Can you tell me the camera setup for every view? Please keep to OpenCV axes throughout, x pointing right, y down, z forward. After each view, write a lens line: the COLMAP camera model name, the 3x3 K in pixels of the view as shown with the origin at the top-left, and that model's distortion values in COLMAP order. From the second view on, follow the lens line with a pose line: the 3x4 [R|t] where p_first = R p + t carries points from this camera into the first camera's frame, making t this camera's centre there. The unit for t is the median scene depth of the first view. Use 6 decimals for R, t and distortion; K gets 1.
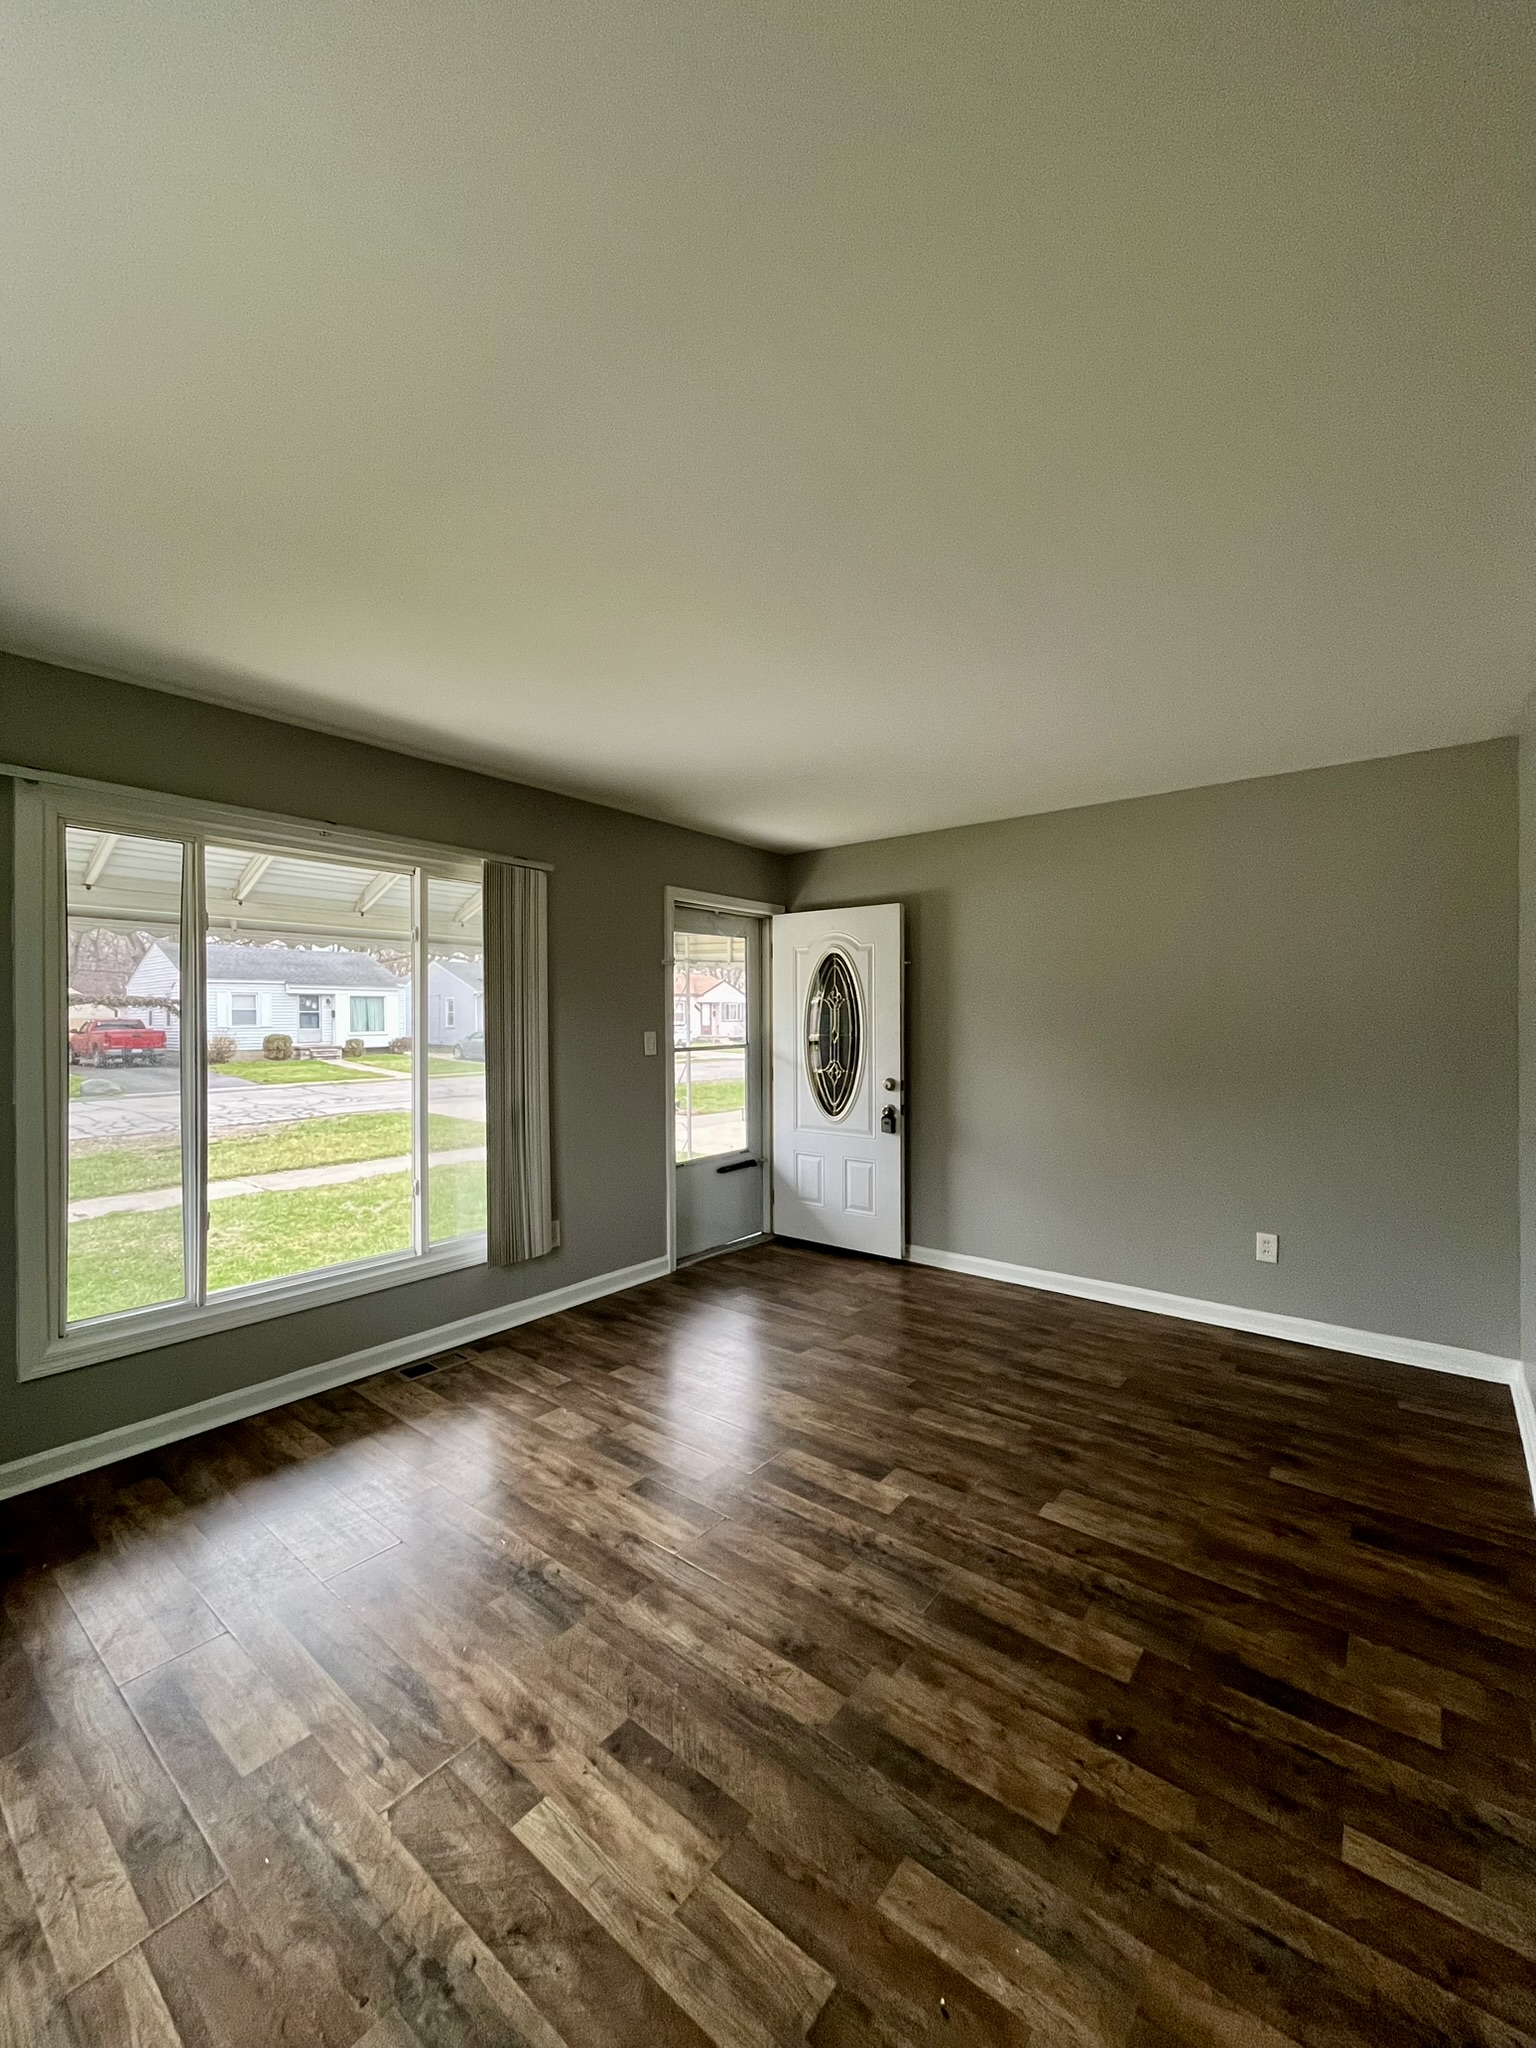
lens RADIAL K [[822.1, 0, 768.0], [0, 822.1, 1024.0], [0, 0, 1]] dist [0.000820, 0.000095]
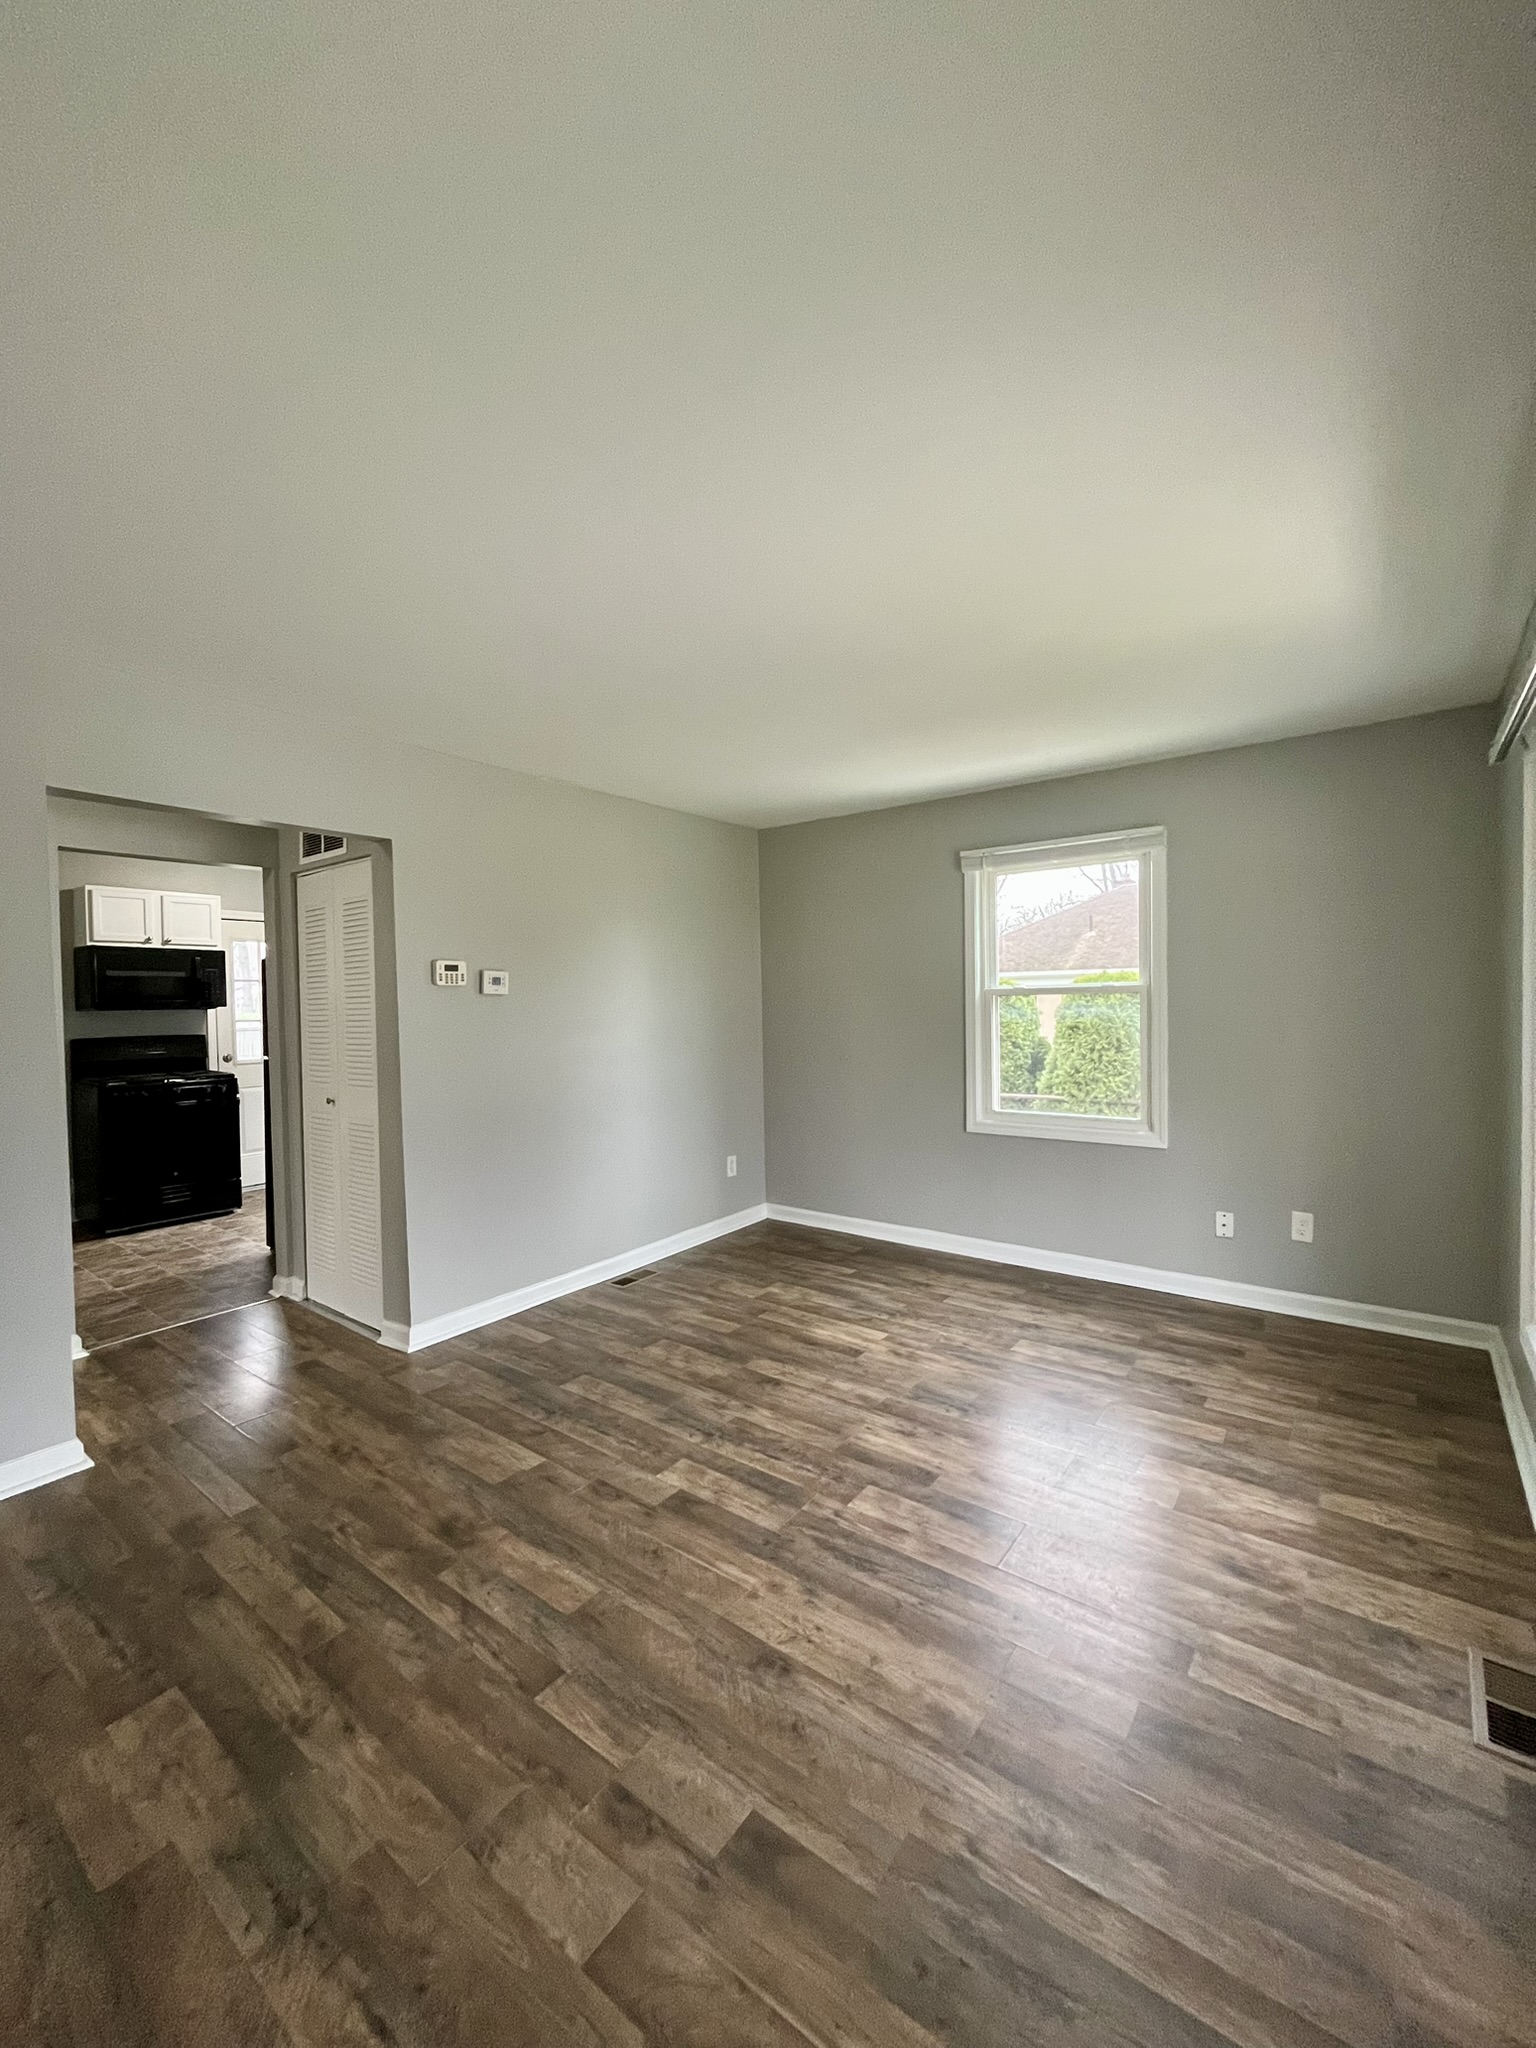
lens RADIAL K [[822.1, 0, 768.0], [0, 822.1, 1024.0], [0, 0, 1]] dist [0.000820, 0.000095]
pose [[-0.999532, 0.019372, -0.023657, 0.053690], [0.018494, 0.999153, 0.036751, -0.015538], [0.024349, 0.036296, -0.999044, 2.240930]]
